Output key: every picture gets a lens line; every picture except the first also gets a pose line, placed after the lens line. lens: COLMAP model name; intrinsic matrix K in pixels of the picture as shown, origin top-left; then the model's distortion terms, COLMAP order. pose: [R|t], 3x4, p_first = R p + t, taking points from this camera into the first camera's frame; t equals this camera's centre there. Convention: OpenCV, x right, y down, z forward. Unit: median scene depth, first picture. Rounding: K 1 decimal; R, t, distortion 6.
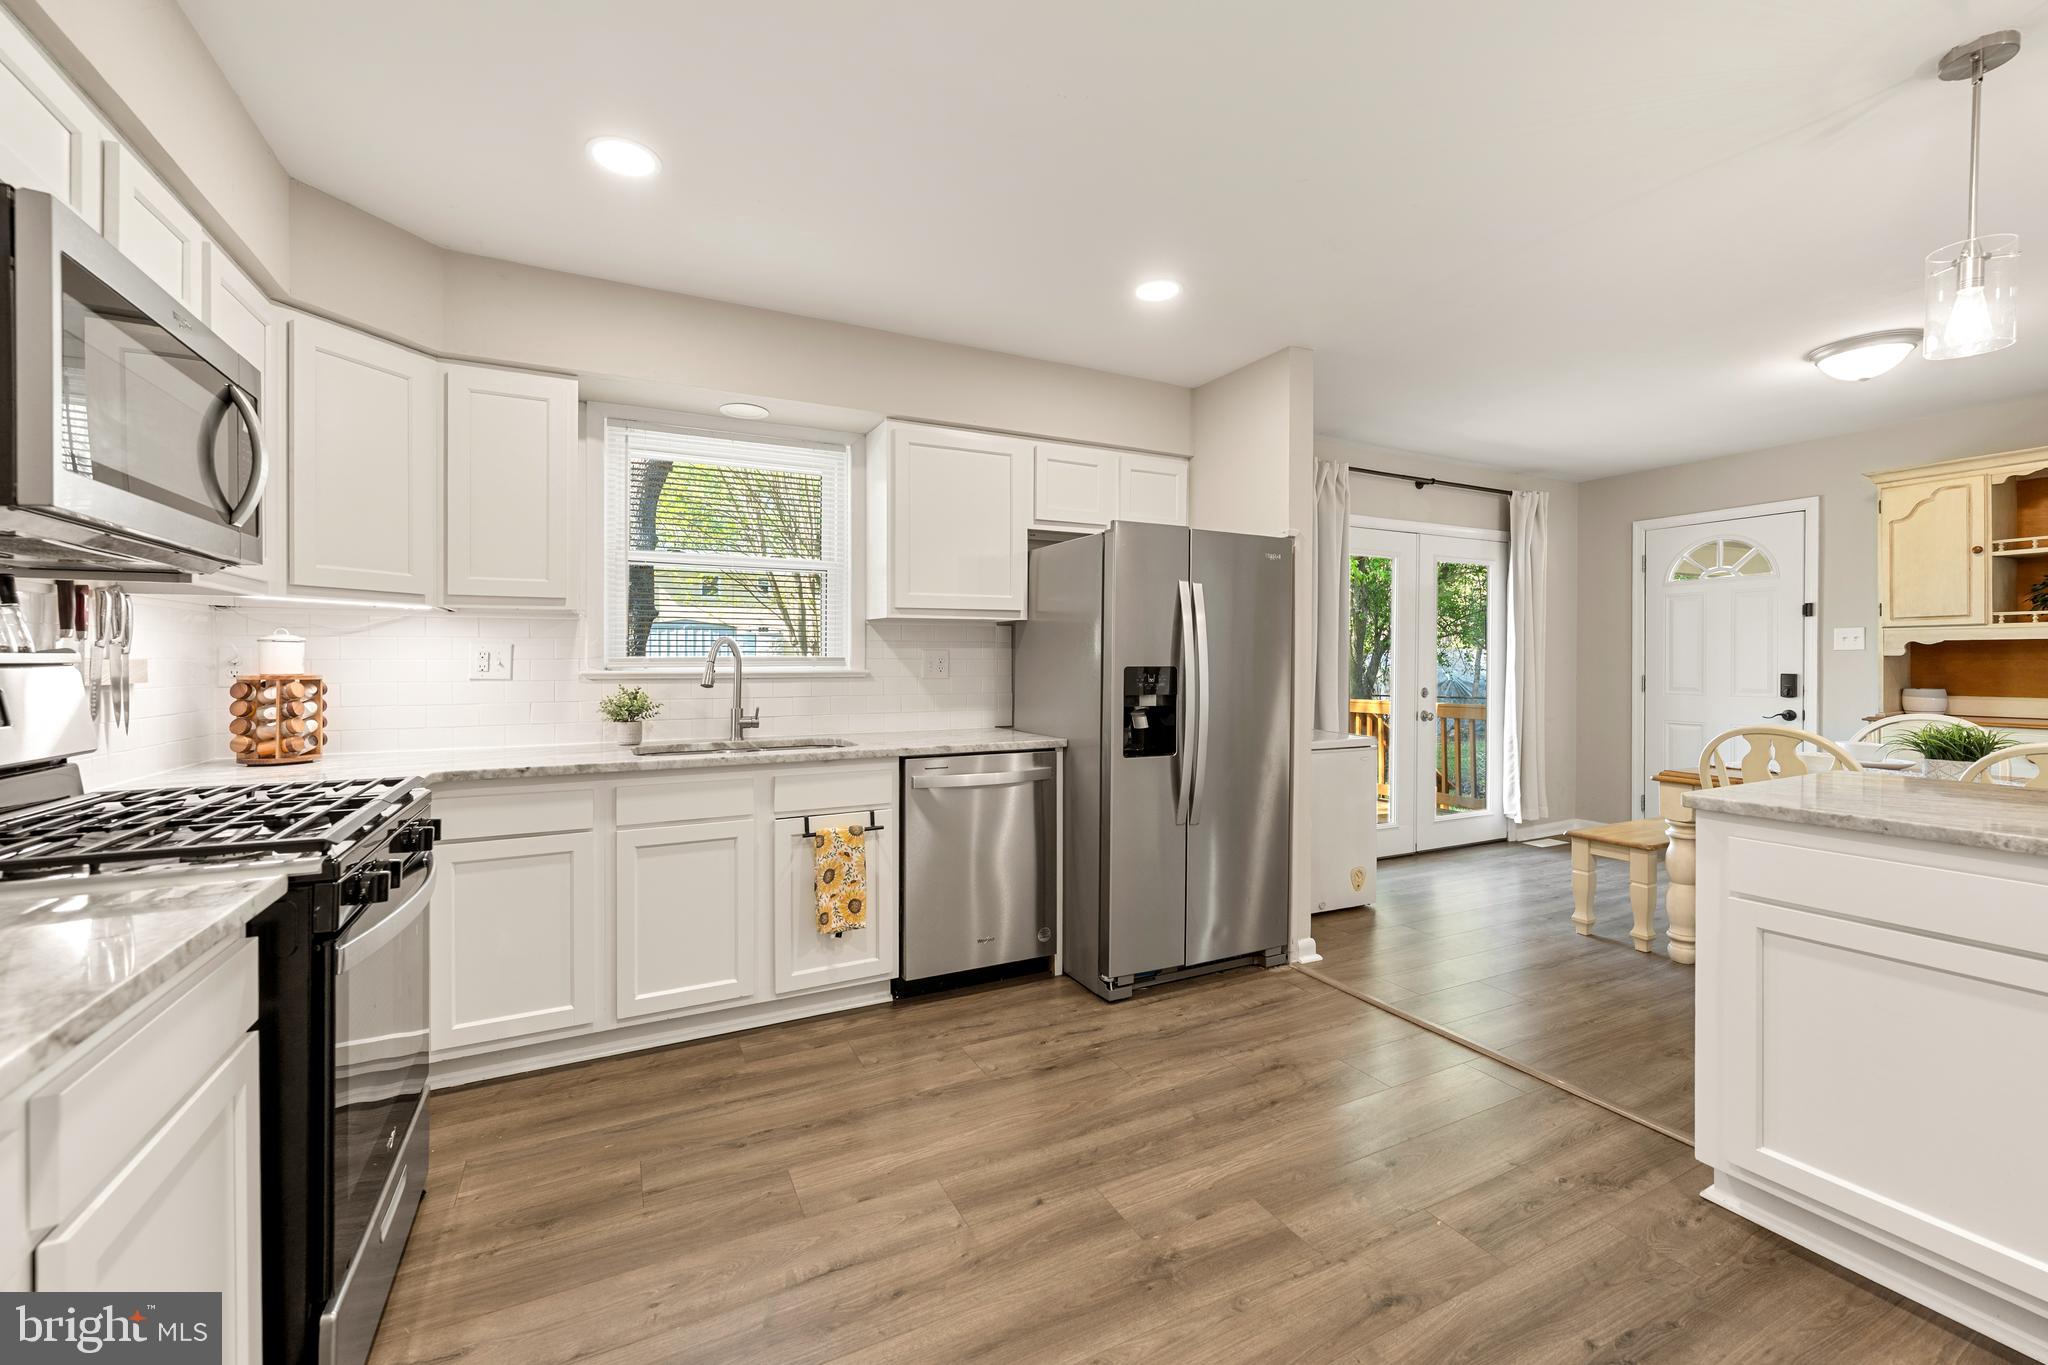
lens RADIAL K [[831.5, 0, 1028.2], [0, 831.5, 653.7], [0, 0, 1]] dist [0.000491, -0.000193]
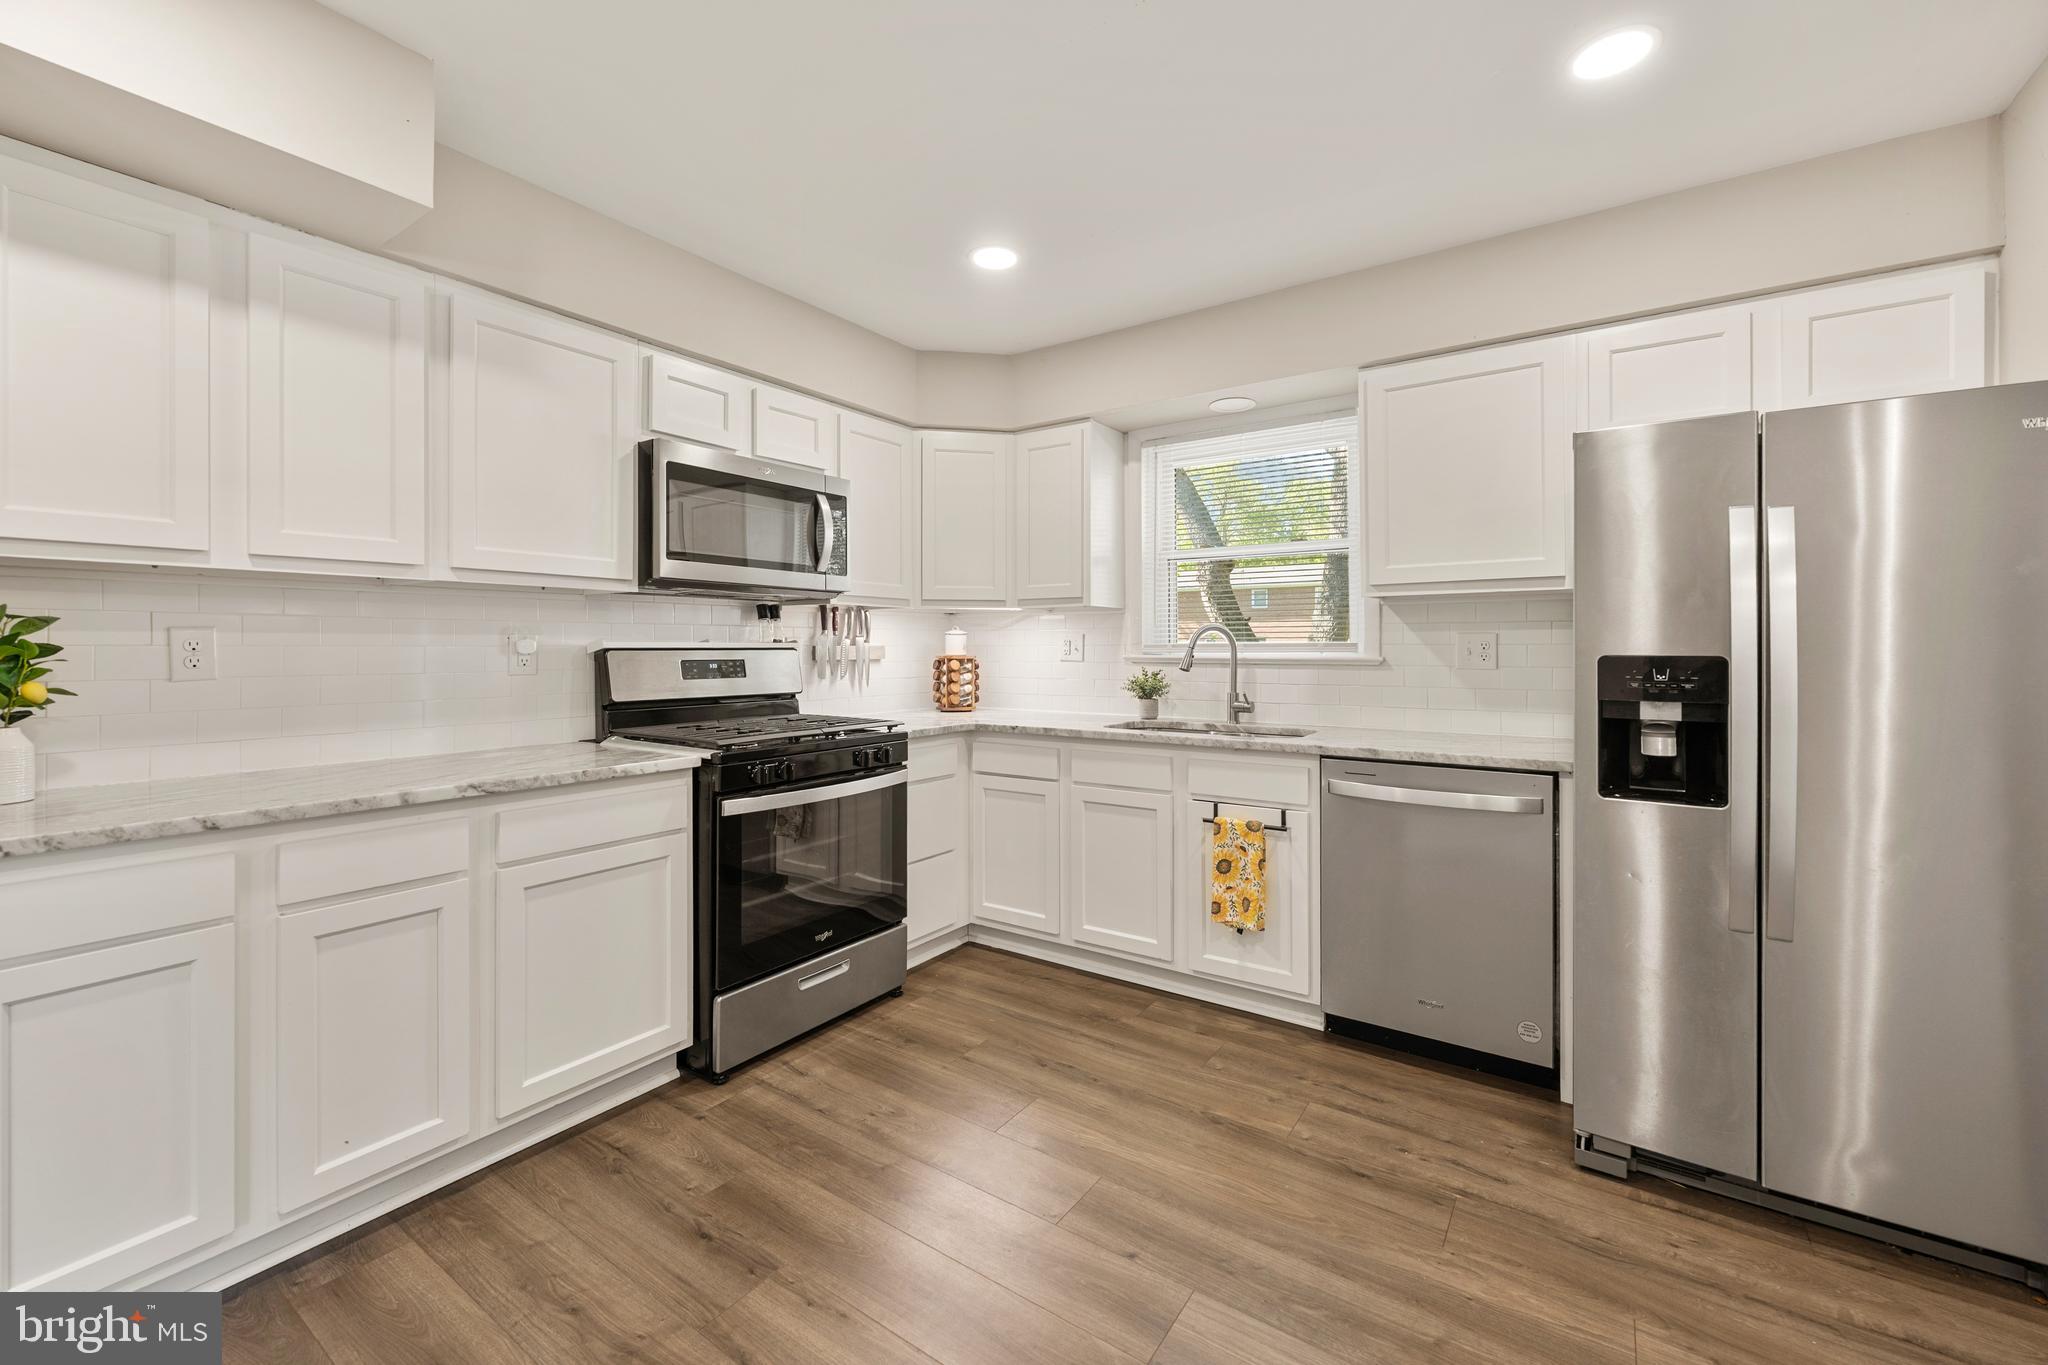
lens RADIAL K [[832.5, 0, 1025.6], [0, 832.5, 644.6], [0, 0, 1]] dist [0.000809, -0.000233]
pose [[0.472275, -0.003349, -0.881445, 0.518652], [0.007773, 0.999970, 0.000366, 0.004356], [0.881417, -0.007024, 0.472287, 0.337660]]
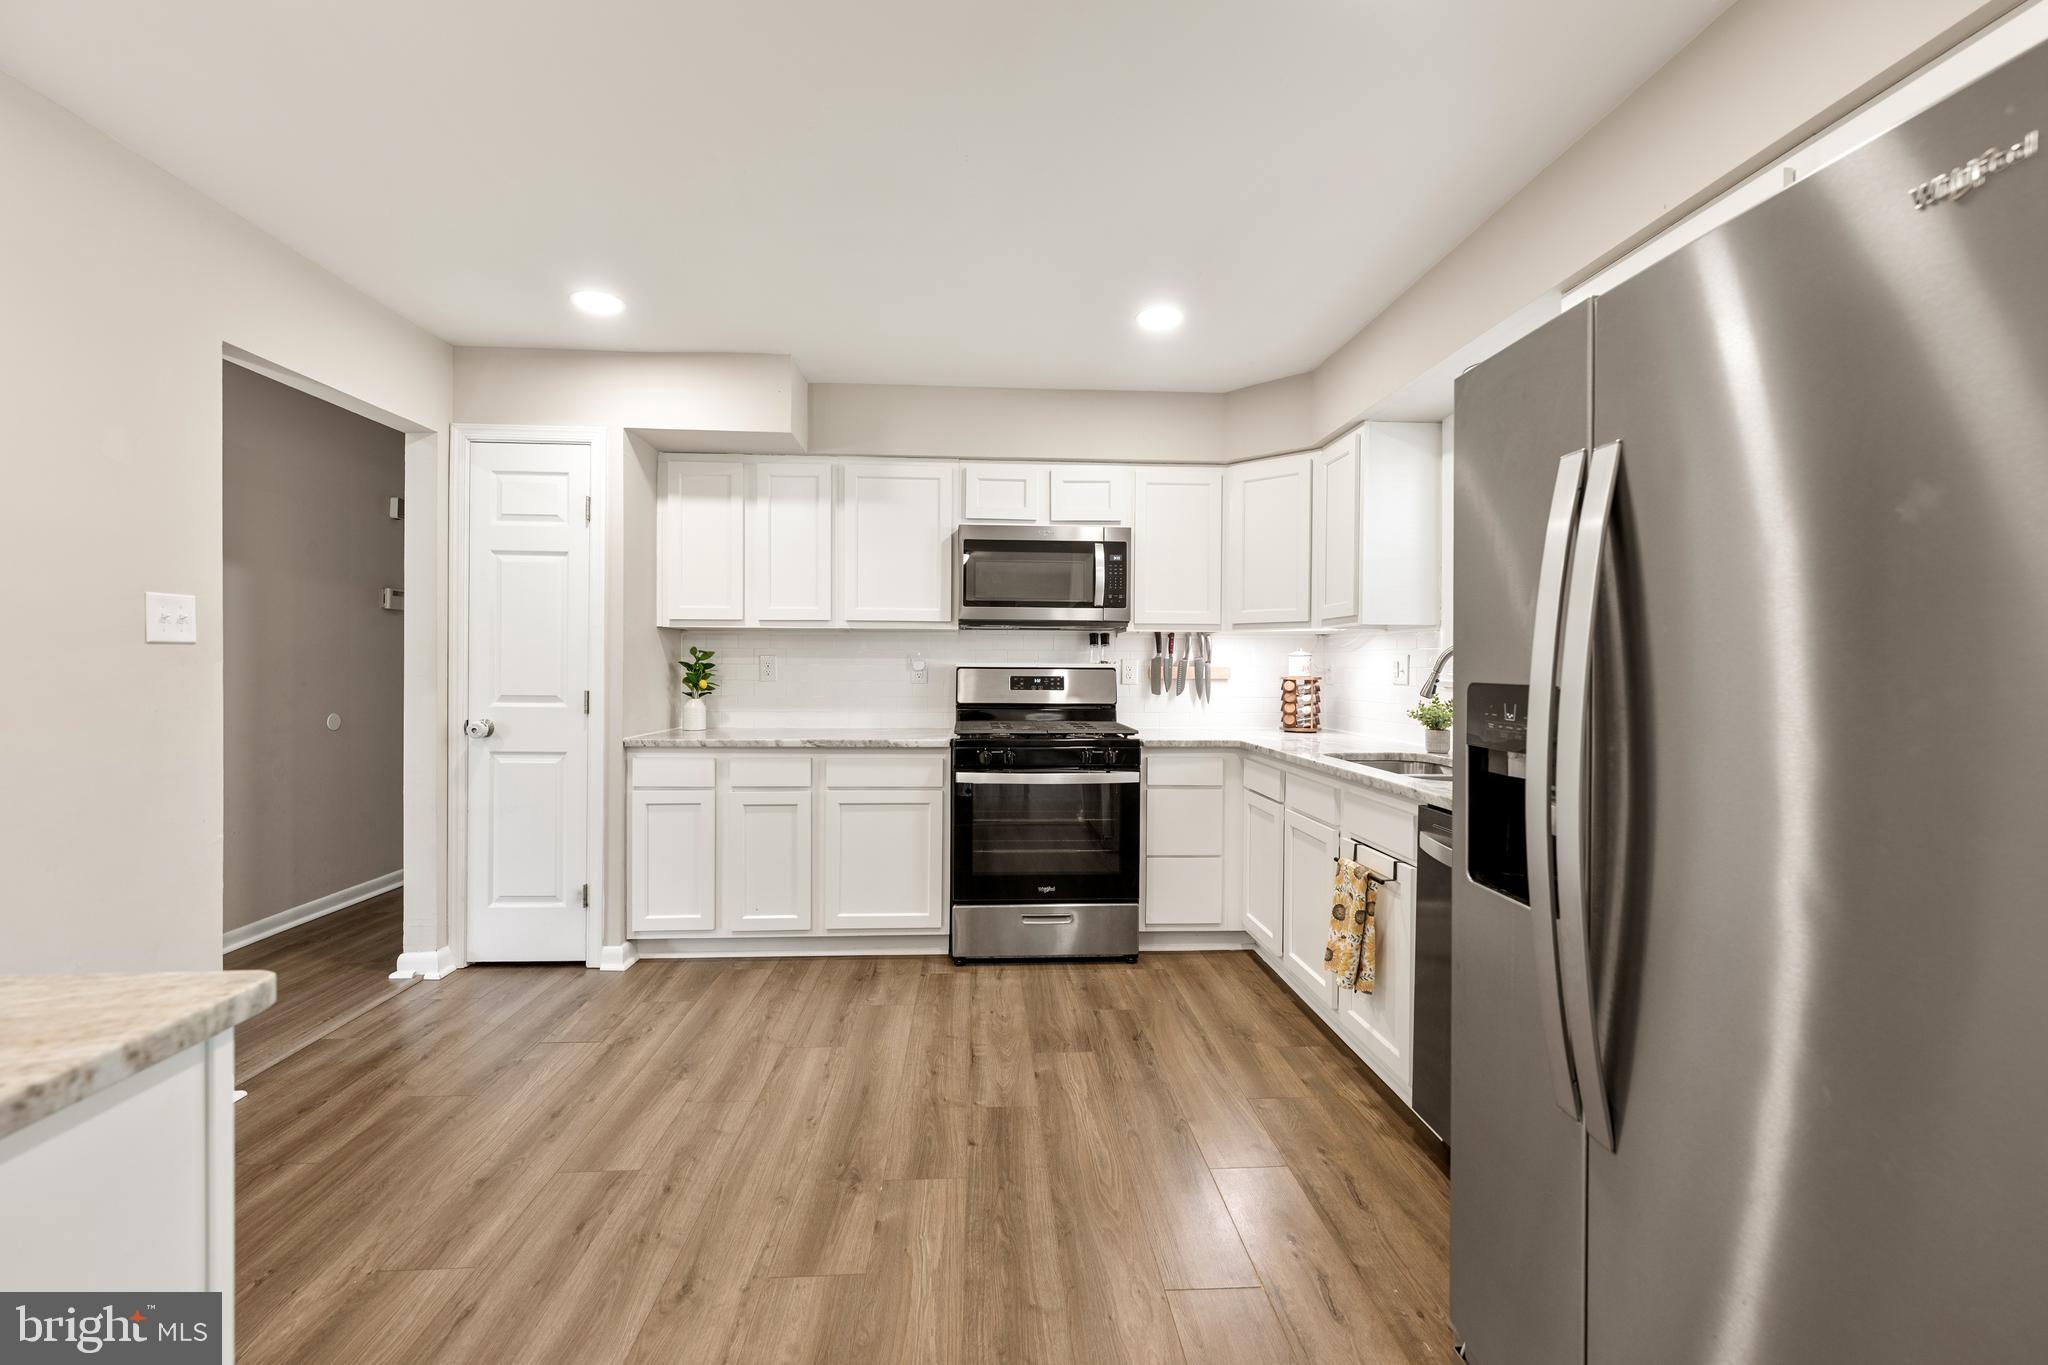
lens RADIAL K [[818.7, 0, 1021.3], [0, 818.7, 672.6], [0, 0, 1]] dist [0.000221, -0.000149]
pose [[-0.405393, 0.005171, -0.914128, 0.699343], [0.001252, 0.999986, 0.005102, 0.007440], [0.914142, 0.000924, -0.405394, 1.053992]]
